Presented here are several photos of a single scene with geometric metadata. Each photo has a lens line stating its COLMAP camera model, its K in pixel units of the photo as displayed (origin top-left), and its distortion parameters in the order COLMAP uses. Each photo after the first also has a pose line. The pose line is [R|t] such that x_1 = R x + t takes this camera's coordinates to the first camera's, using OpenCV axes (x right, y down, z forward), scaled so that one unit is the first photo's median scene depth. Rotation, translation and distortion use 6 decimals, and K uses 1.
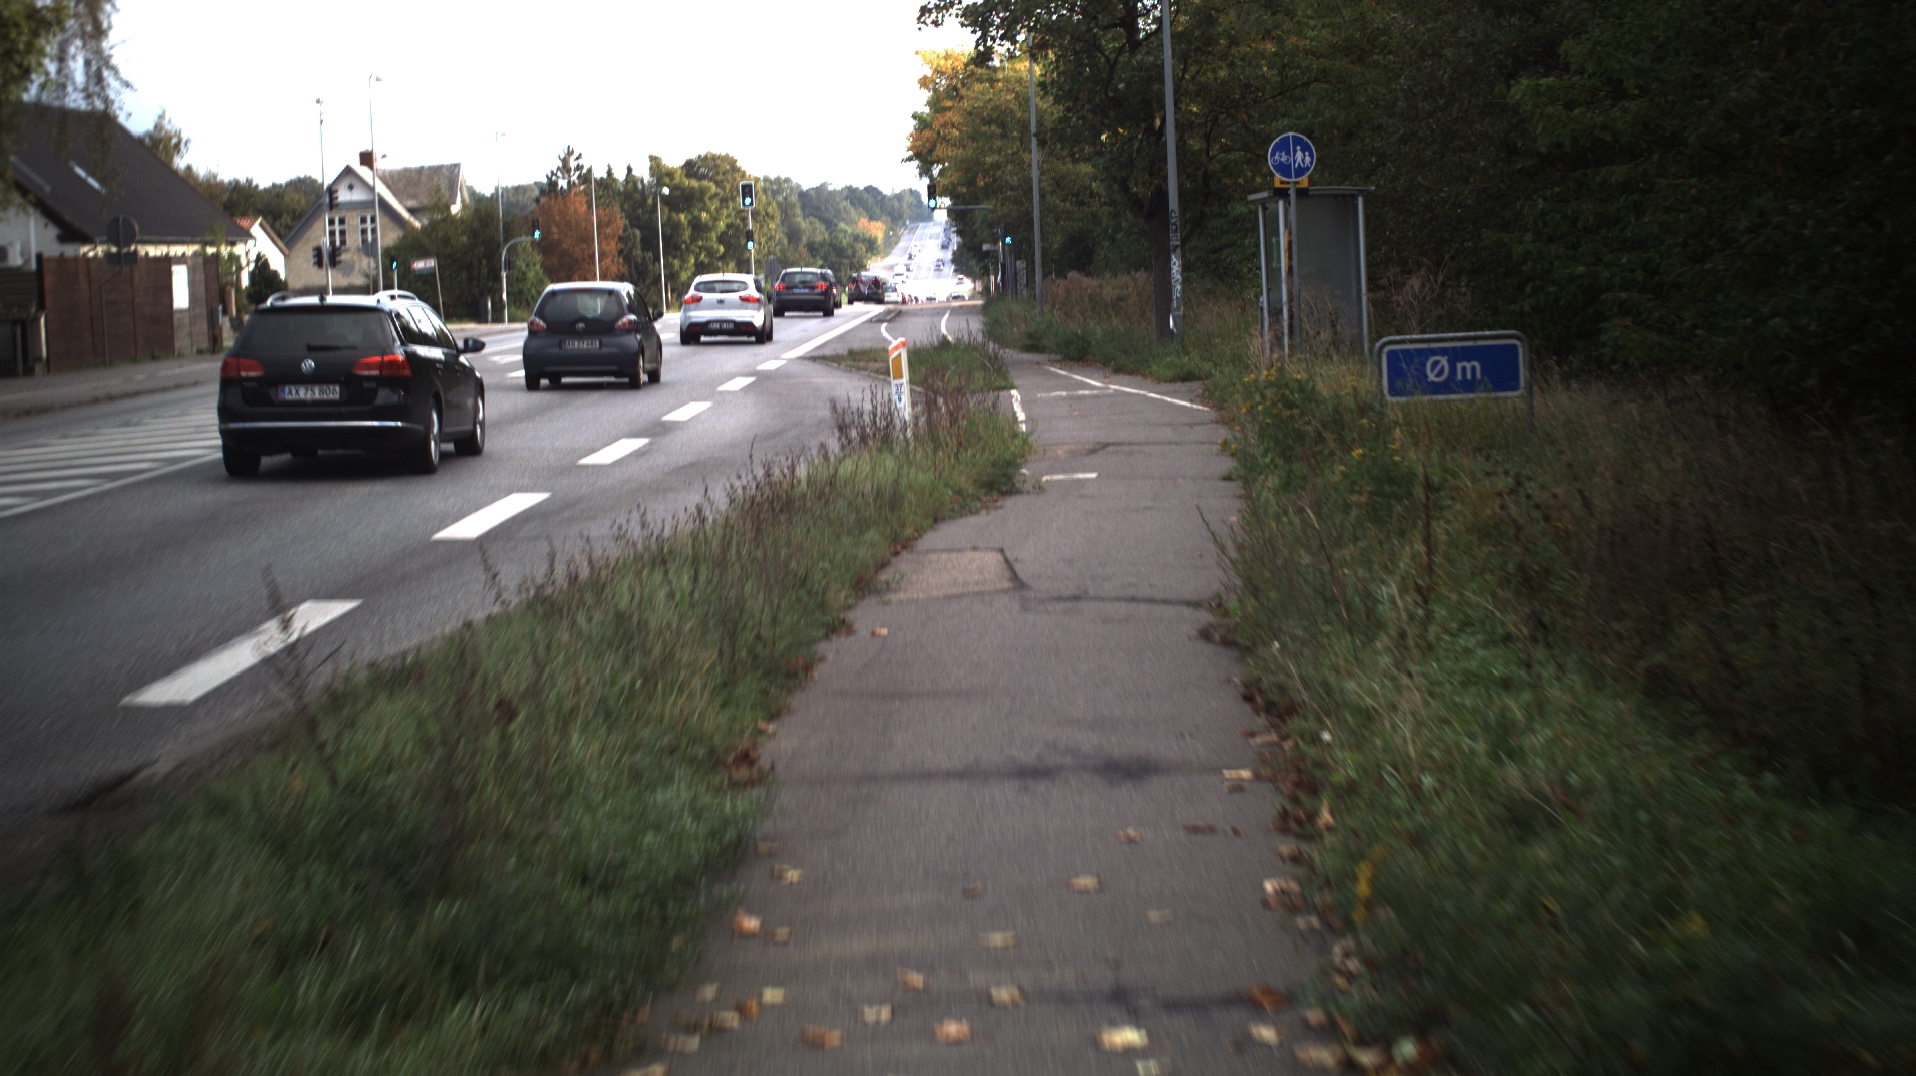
lens RADIAL K [[3841.1, 0, 958.0], [0, 3841.1, 538.0], [0, 0, 1]] dist [-0.315591, 0.878565]
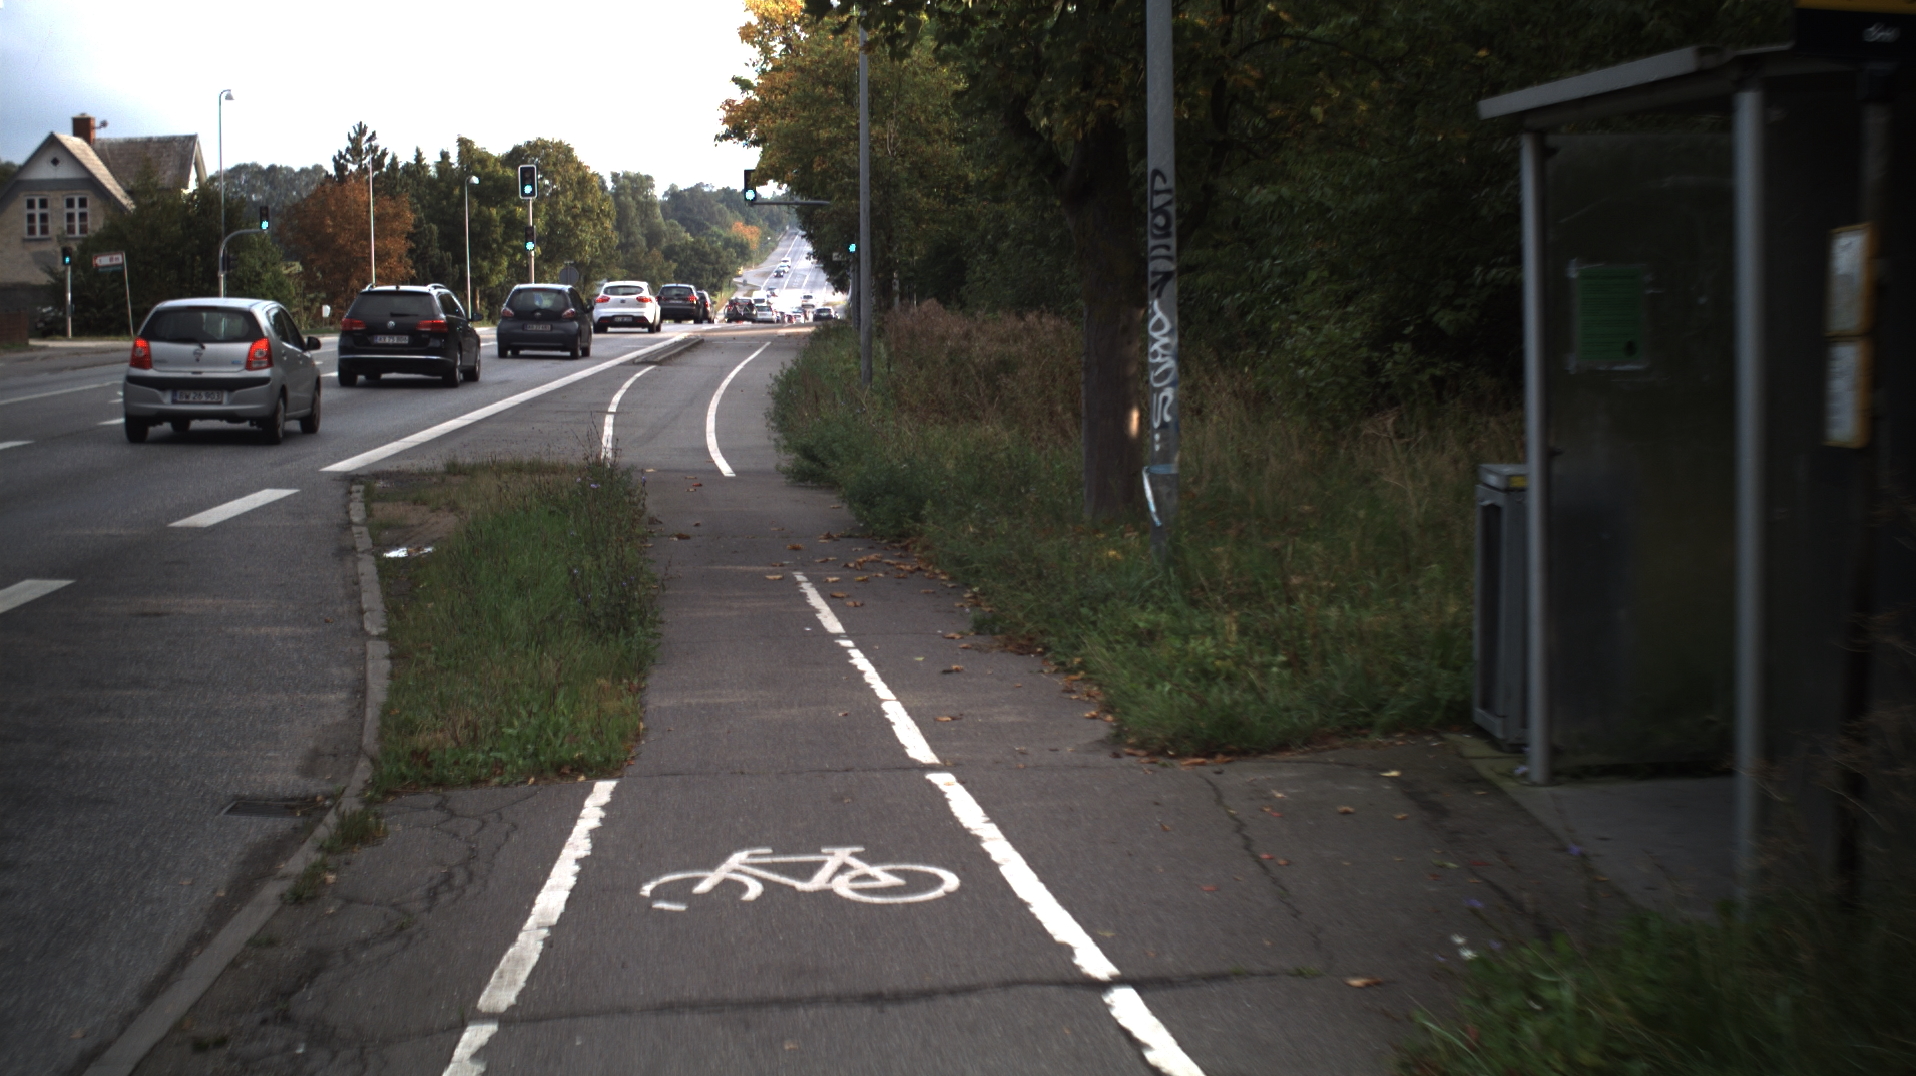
lens RADIAL K [[3841.1, 0, 958.0], [0, 3841.1, 538.0], [0, 0, 1]] dist [-0.315591, 0.878565]
pose [[0.999174, 0.025378, 0.031746, 0.009043], [-0.025304, 0.999676, -0.002718, -0.016490], [-0.031804, 0.001912, 0.999492, 0.211767]]
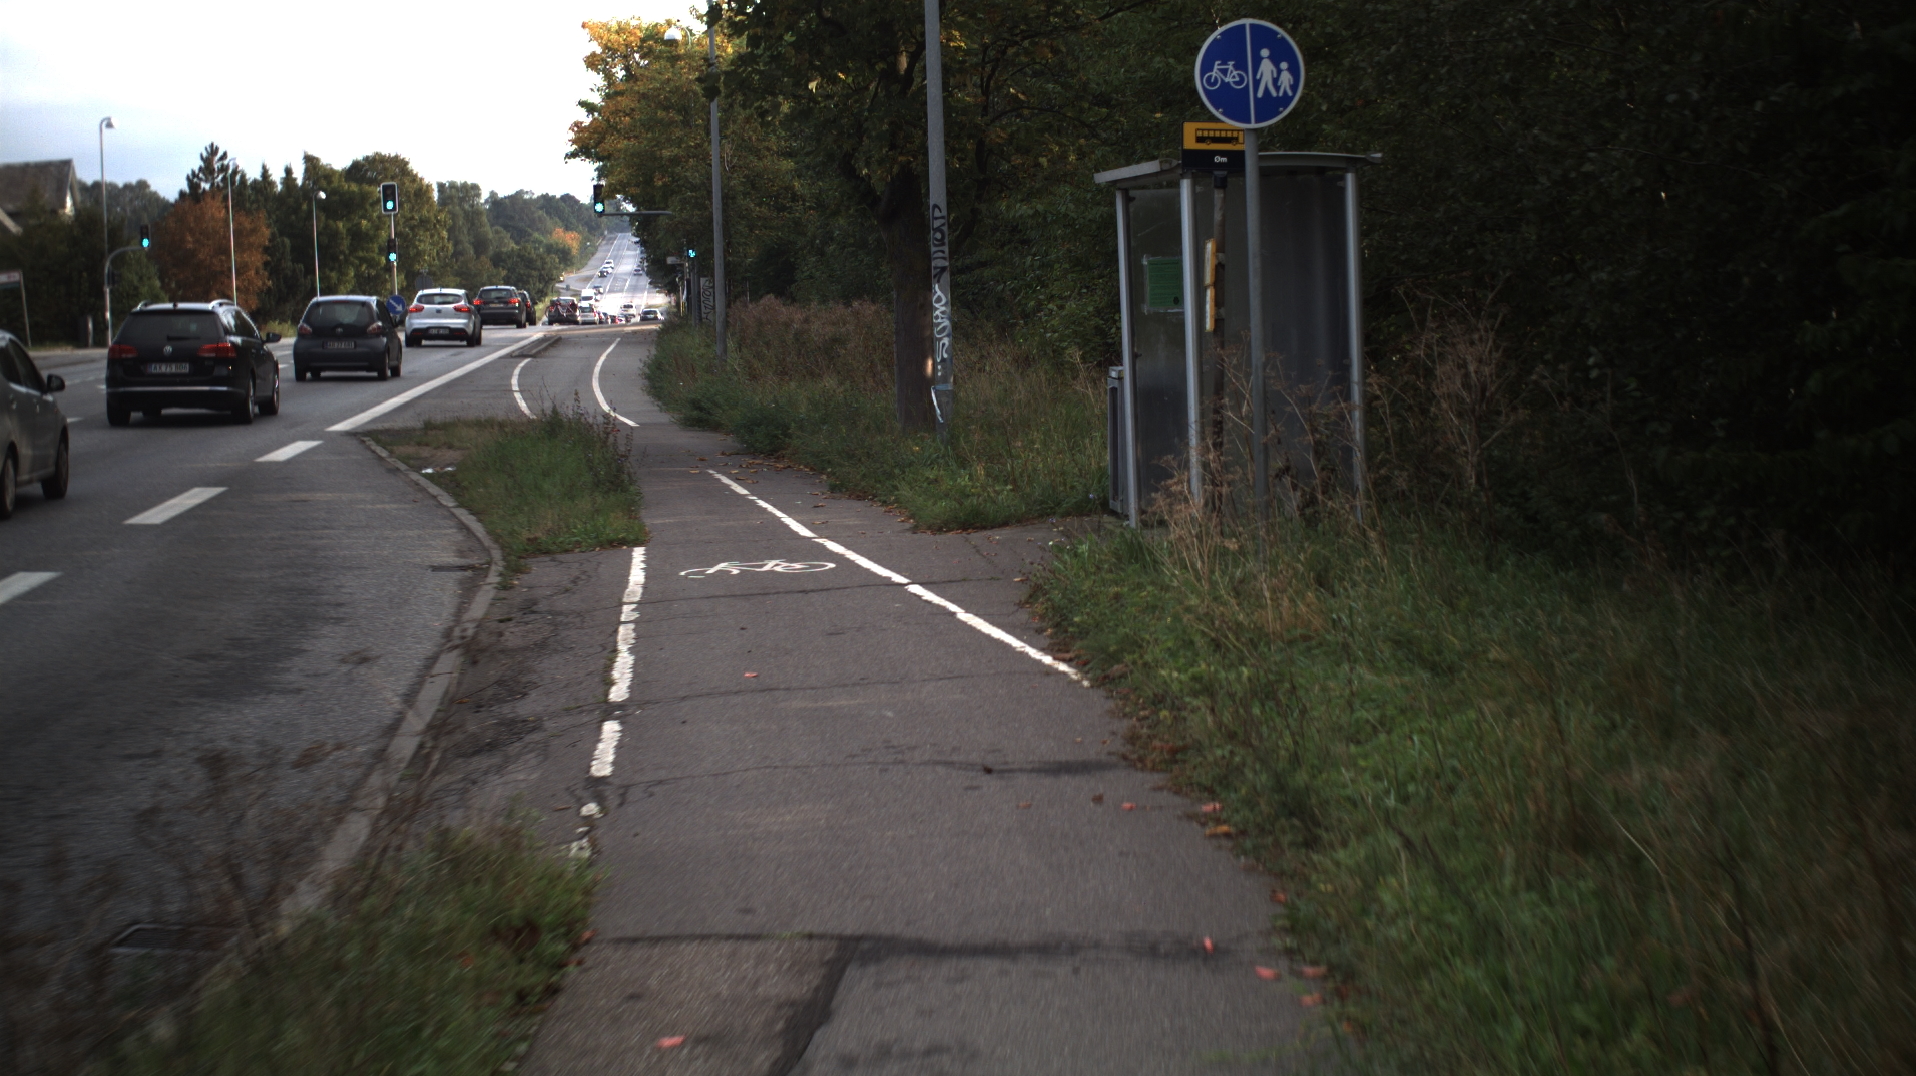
lens RADIAL K [[3841.1, 0, 958.0], [0, 3841.1, 538.0], [0, 0, 1]] dist [-0.315591, 0.878565]
pose [[0.996981, 0.002025, 0.077616, 0.005018], [-0.001794, 0.999994, -0.003046, -0.011208], [-0.077622, 0.002898, 0.996979, 0.140732]]
